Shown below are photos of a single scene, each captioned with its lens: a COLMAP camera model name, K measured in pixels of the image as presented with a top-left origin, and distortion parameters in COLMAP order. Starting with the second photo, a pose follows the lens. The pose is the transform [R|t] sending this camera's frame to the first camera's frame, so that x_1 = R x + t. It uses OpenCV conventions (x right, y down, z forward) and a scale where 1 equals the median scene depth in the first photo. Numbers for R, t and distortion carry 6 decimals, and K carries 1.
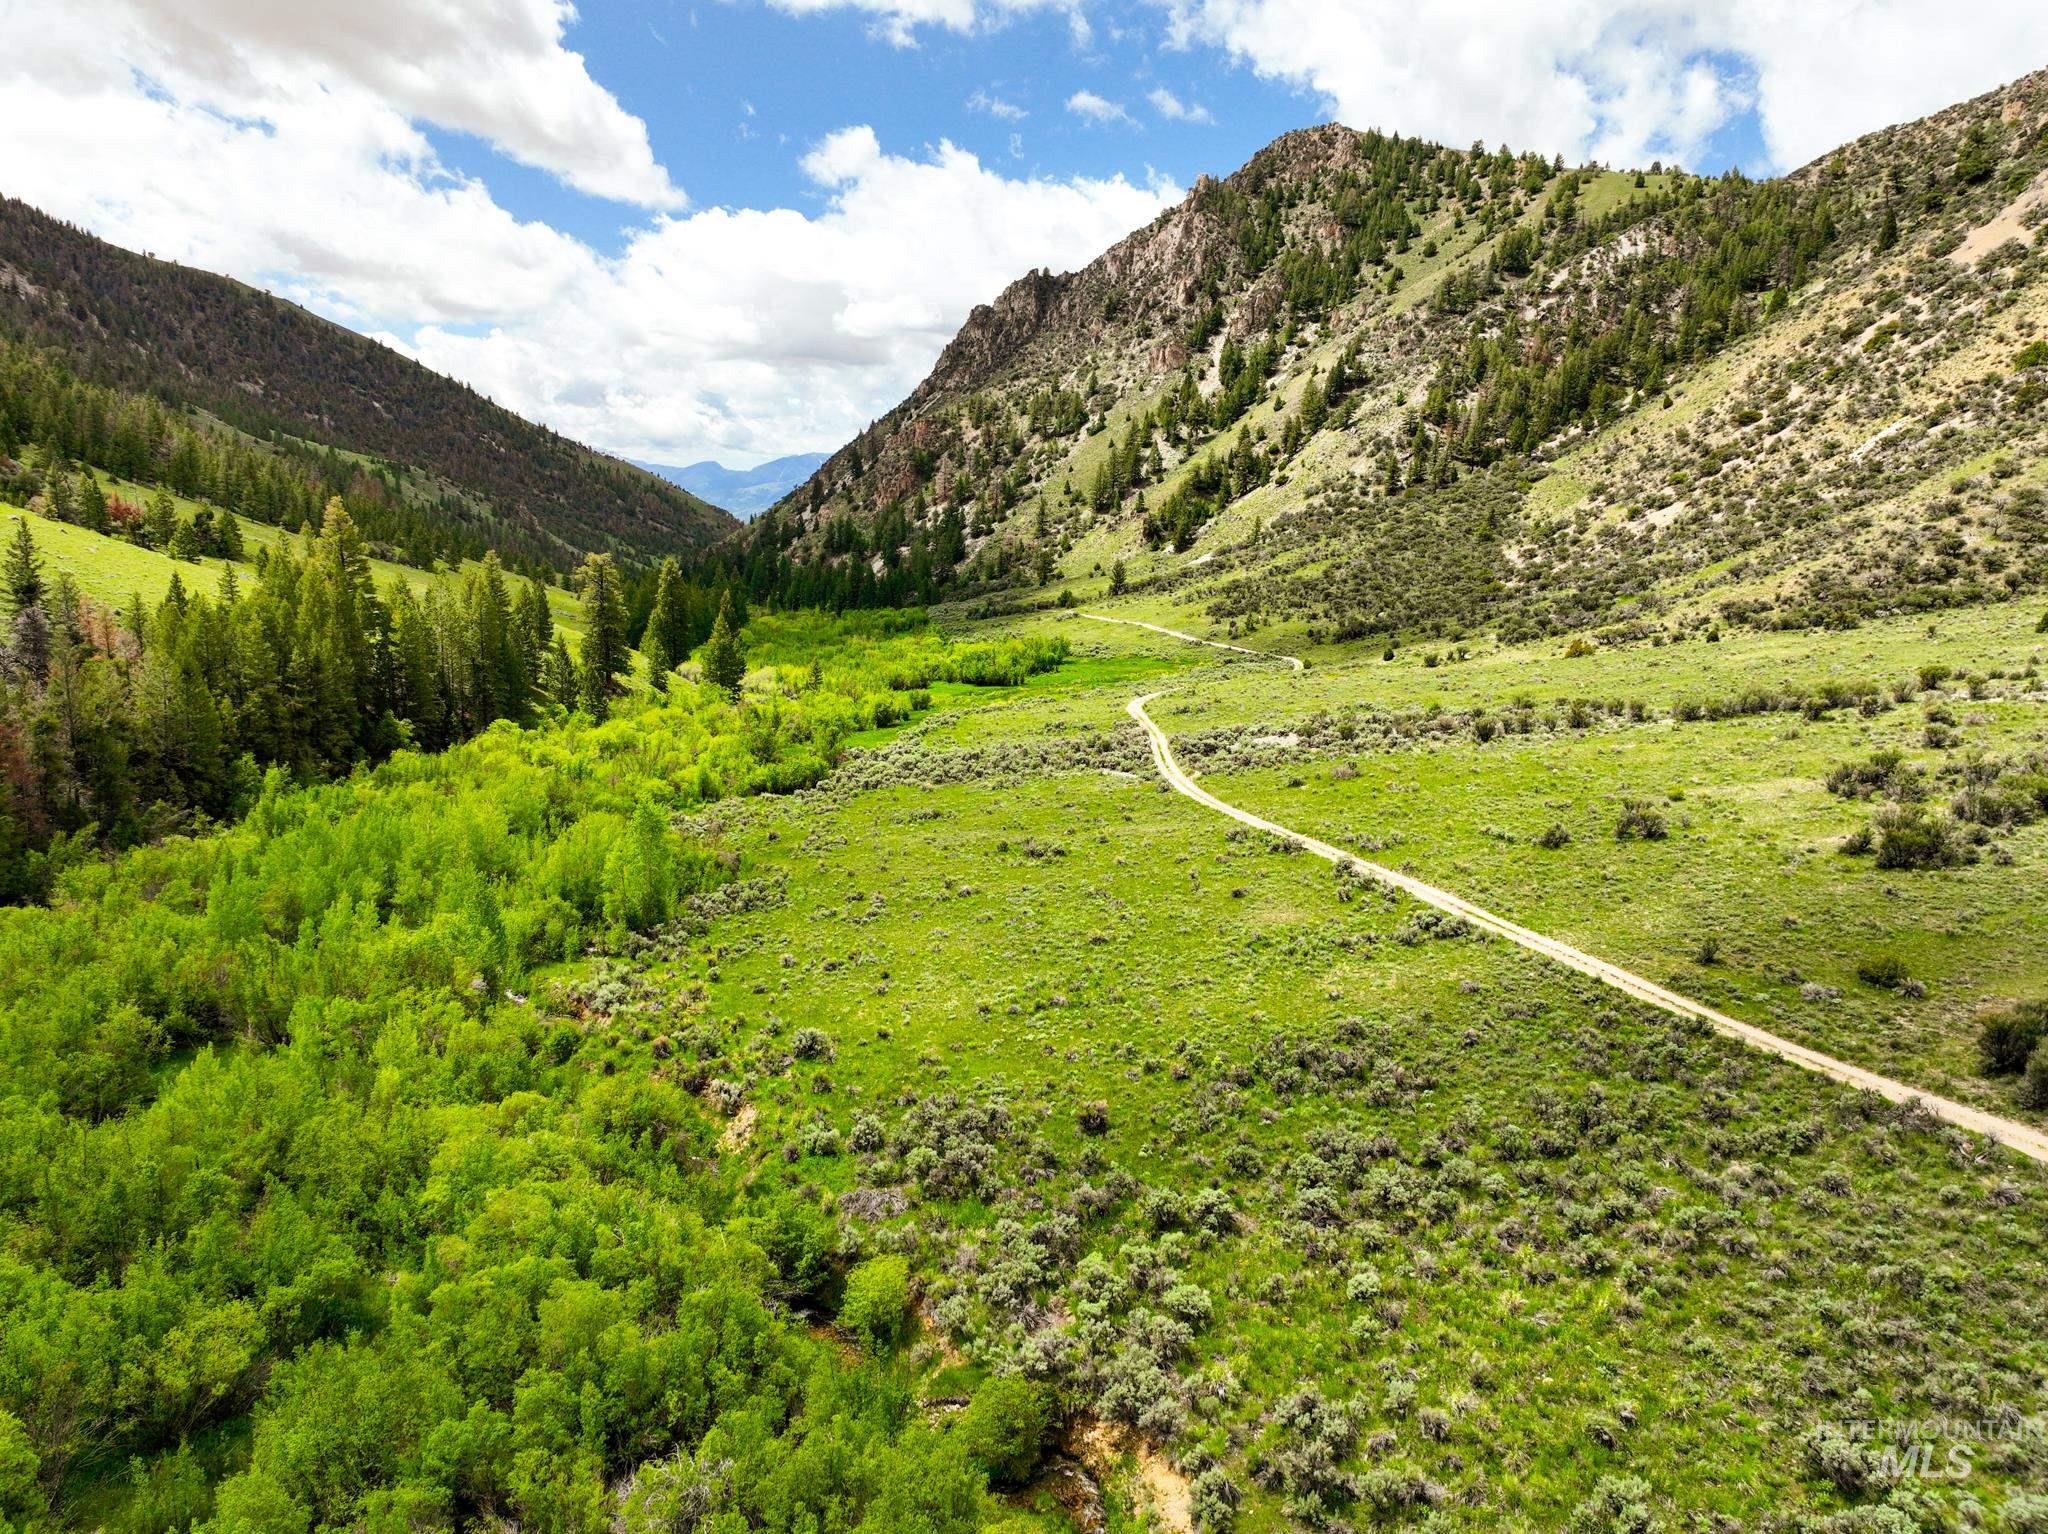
lens RADIAL K [[1445.3, 0, 1032.7], [0, 1445.3, 761.8], [0, 0, 1]] dist [-0.004878, 0.023535]
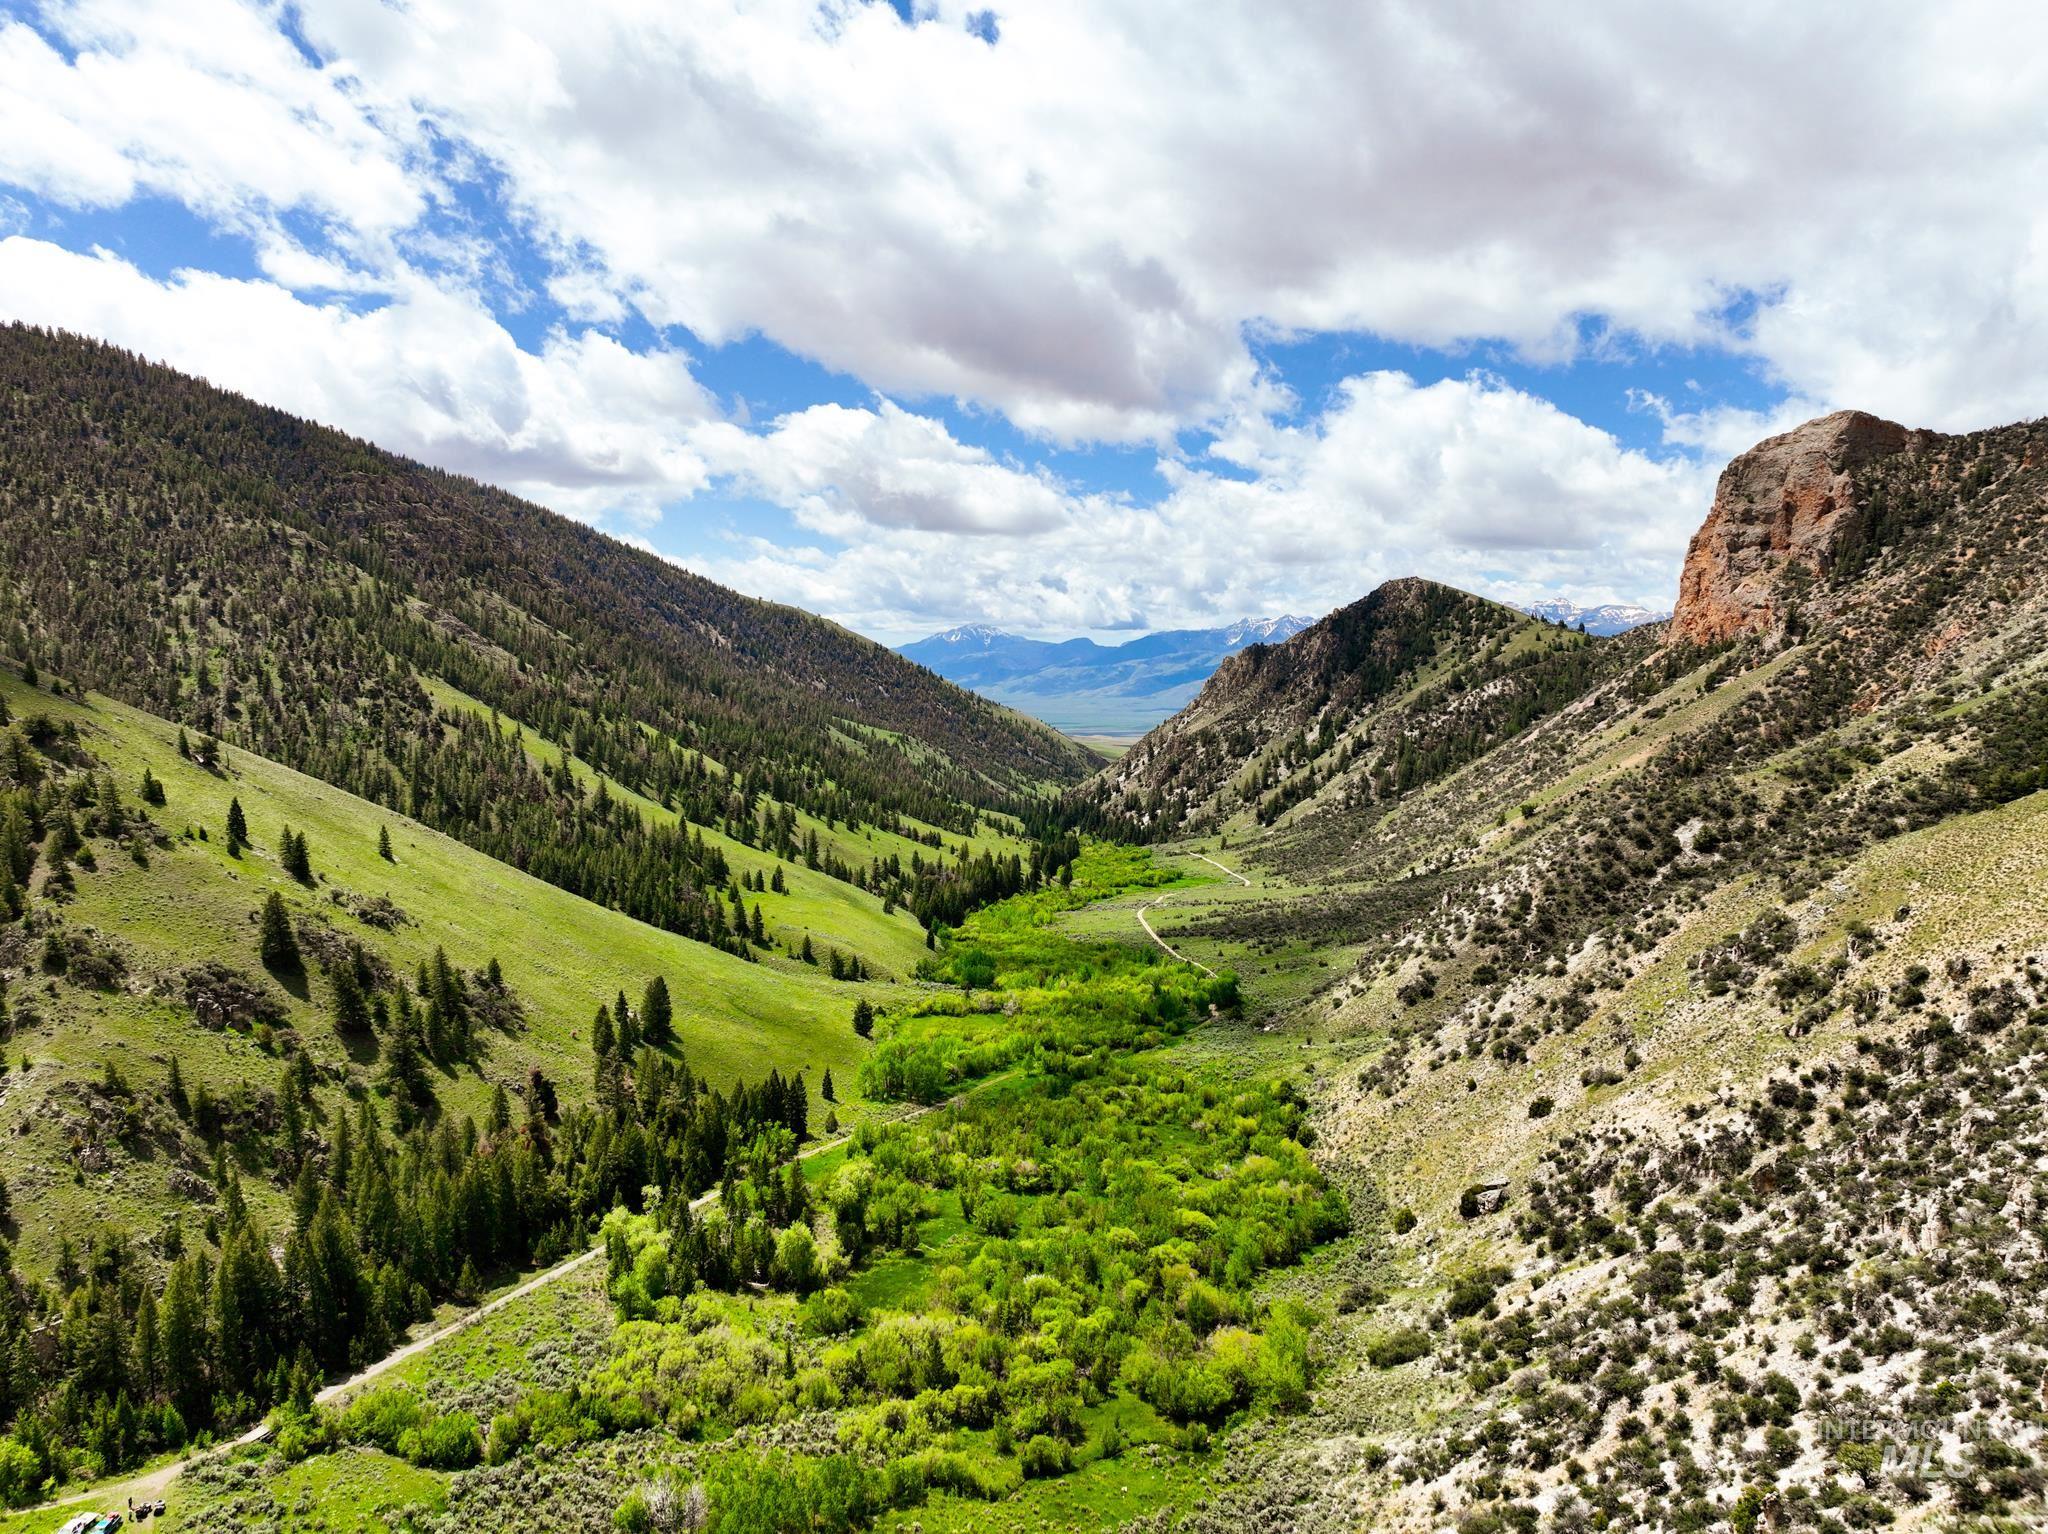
lens RADIAL K [[1445.3, 0, 1030.1], [0, 1445.3, 768.6], [0, 0, 1]] dist [-0.004878, 0.023535]
pose [[0.968442, 0.024932, -0.247990, 0.304016], [-0.051965, 0.993316, -0.103068, 0.018620], [0.243763, 0.112702, 0.963264, -1.306942]]
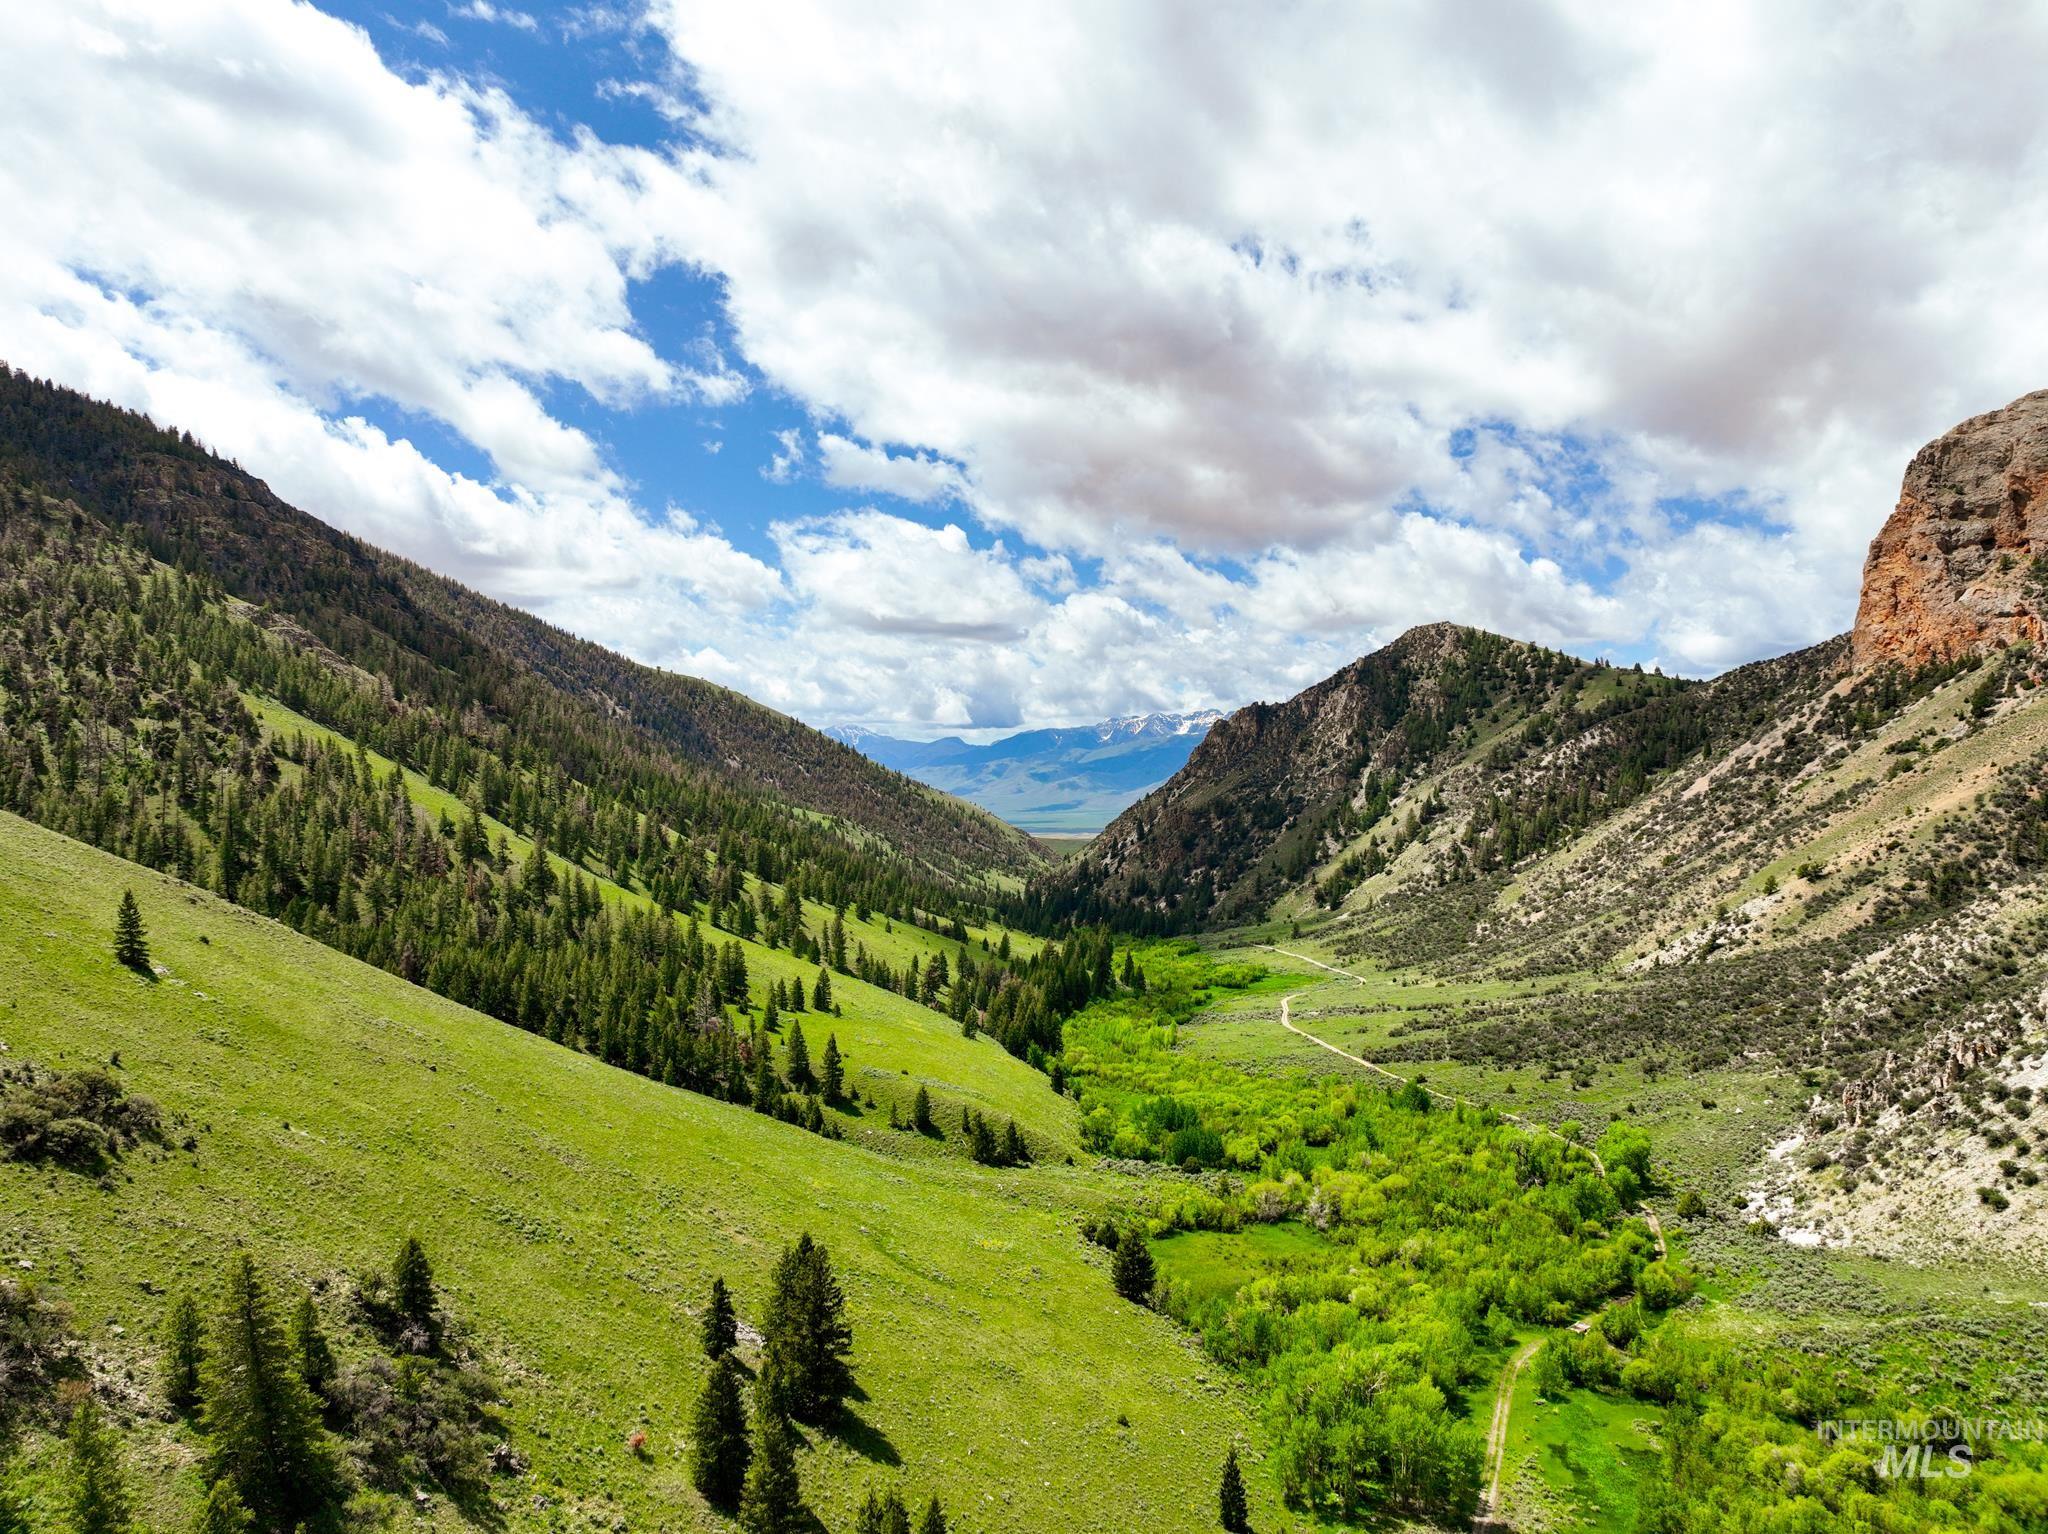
lens RADIAL K [[1445.3, 0, 1029.6], [0, 1445.3, 765.0], [0, 0, 1]] dist [-0.004878, 0.023535]
pose [[0.987506, -0.003633, -0.157541, 0.009595], [-0.024813, 0.983679, -0.178214, 0.012259], [0.155617, 0.179896, 0.971298, -0.903441]]
